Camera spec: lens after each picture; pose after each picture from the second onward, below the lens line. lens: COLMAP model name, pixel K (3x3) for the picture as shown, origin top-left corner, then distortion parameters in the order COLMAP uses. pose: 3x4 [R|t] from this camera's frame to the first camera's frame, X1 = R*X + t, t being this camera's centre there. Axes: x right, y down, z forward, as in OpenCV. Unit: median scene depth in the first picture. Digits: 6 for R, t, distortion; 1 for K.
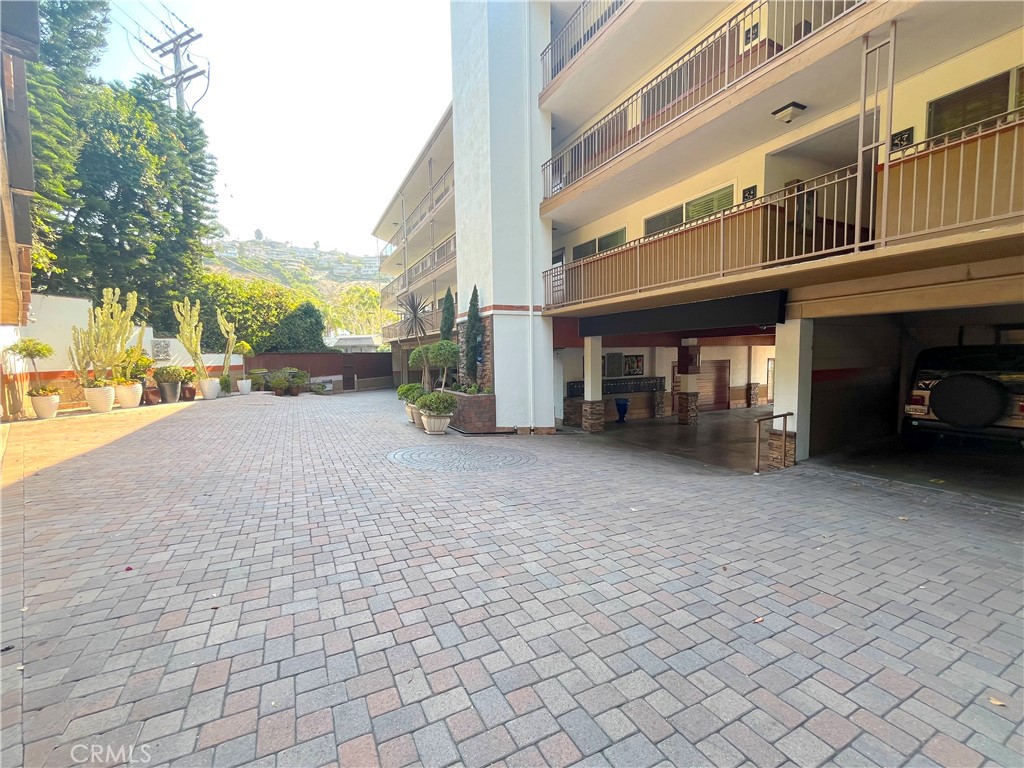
lens RADIAL K [[424.3, 0, 512.9], [0, 424.3, 388.5], [0, 0, 1]] dist [0.000278, -0.001271]
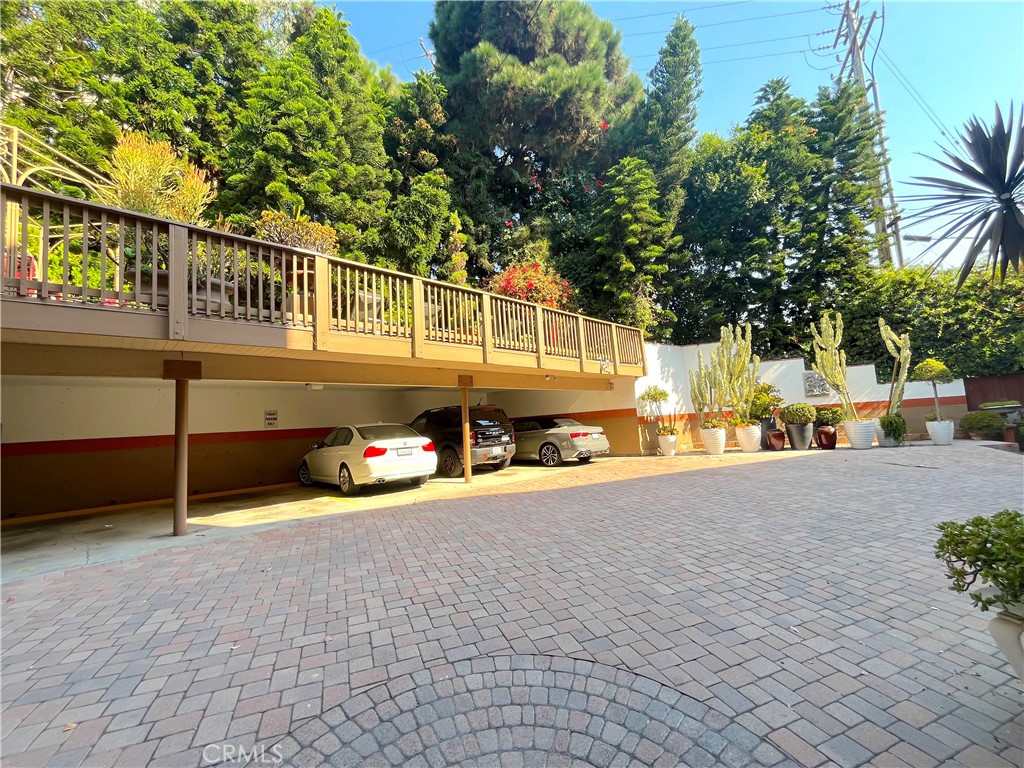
lens RADIAL K [[424.3, 0, 511.1], [0, 424.3, 381.7], [0, 0, 1]] dist [0.000278, -0.001271]
pose [[-0.081245, -0.078454, -0.993602, 0.041268], [-0.015770, 0.996874, -0.077423, -0.025504], [0.996569, 0.009379, -0.082229, 0.561666]]
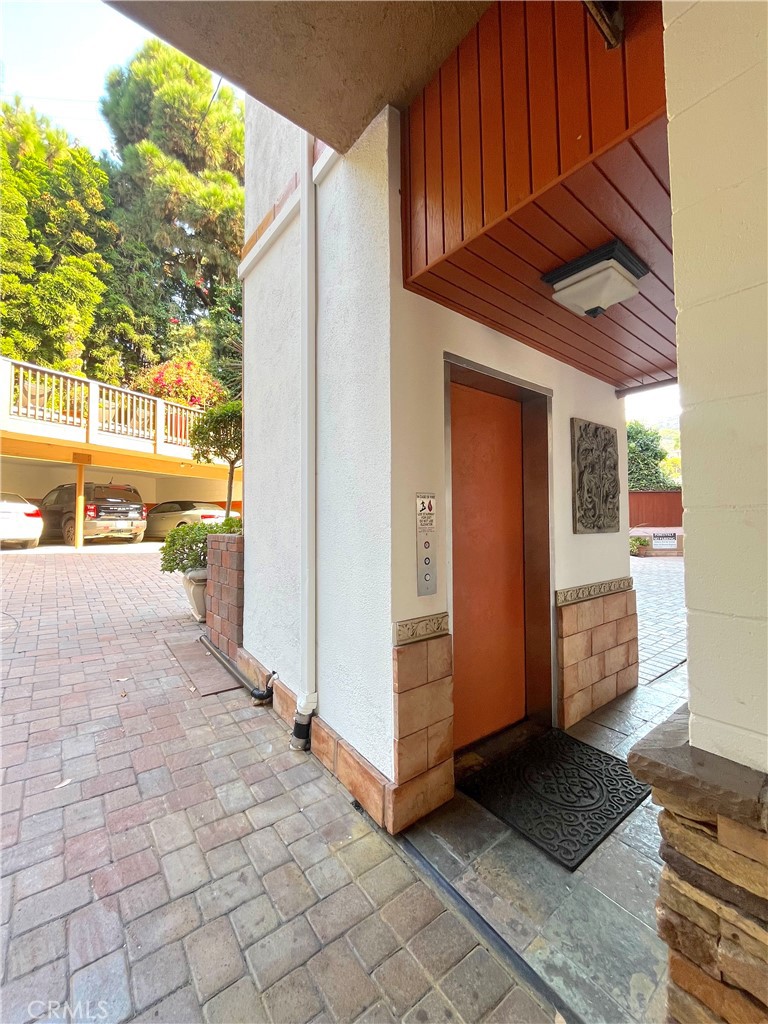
lens RADIAL K [[424.3, 0, 386.3], [0, 424.3, 508.8], [0, 0, 1]] dist [0.000278, -0.001271]
pose [[0.199272, -0.019496, -0.979750, 0.220426], [-0.075732, 0.996506, -0.035232, -0.003597], [0.977013, 0.081219, 0.197099, 0.819459]]
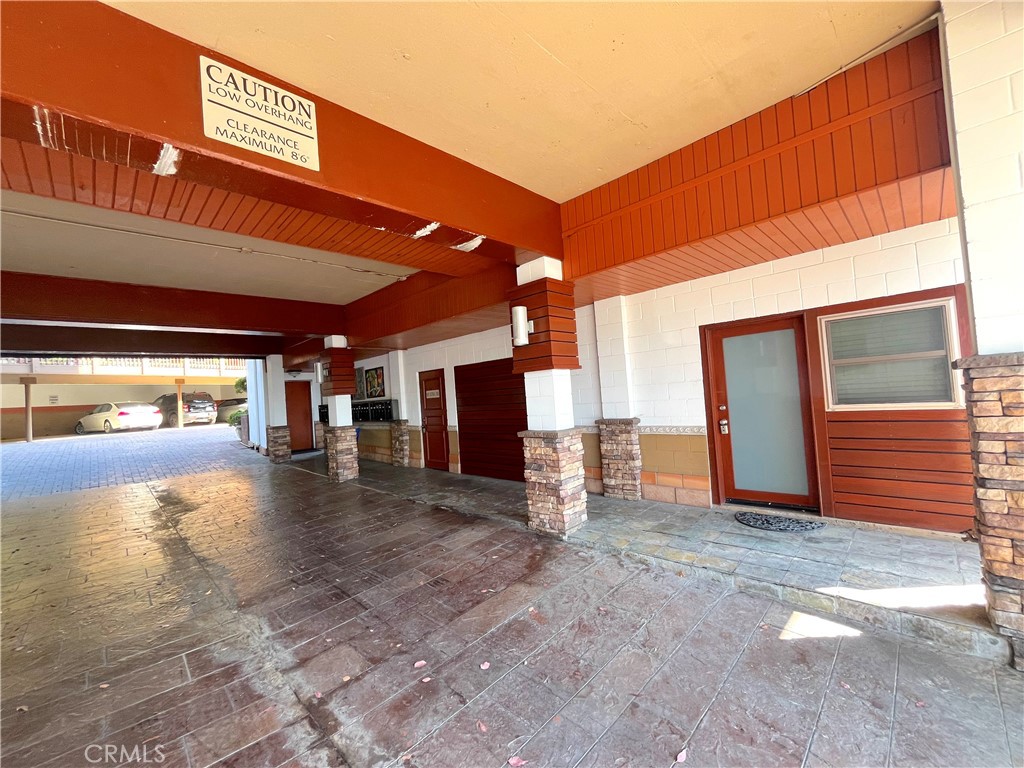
lens RADIAL K [[424.3, 0, 511.5], [0, 424.3, 380.9], [0, 0, 1]] dist [0.000278, -0.001271]
pose [[0.302280, -0.035481, -0.952559, 1.075032], [-0.012073, 0.999084, -0.041045, -0.033932], [0.953143, 0.023907, 0.301575, 1.067288]]
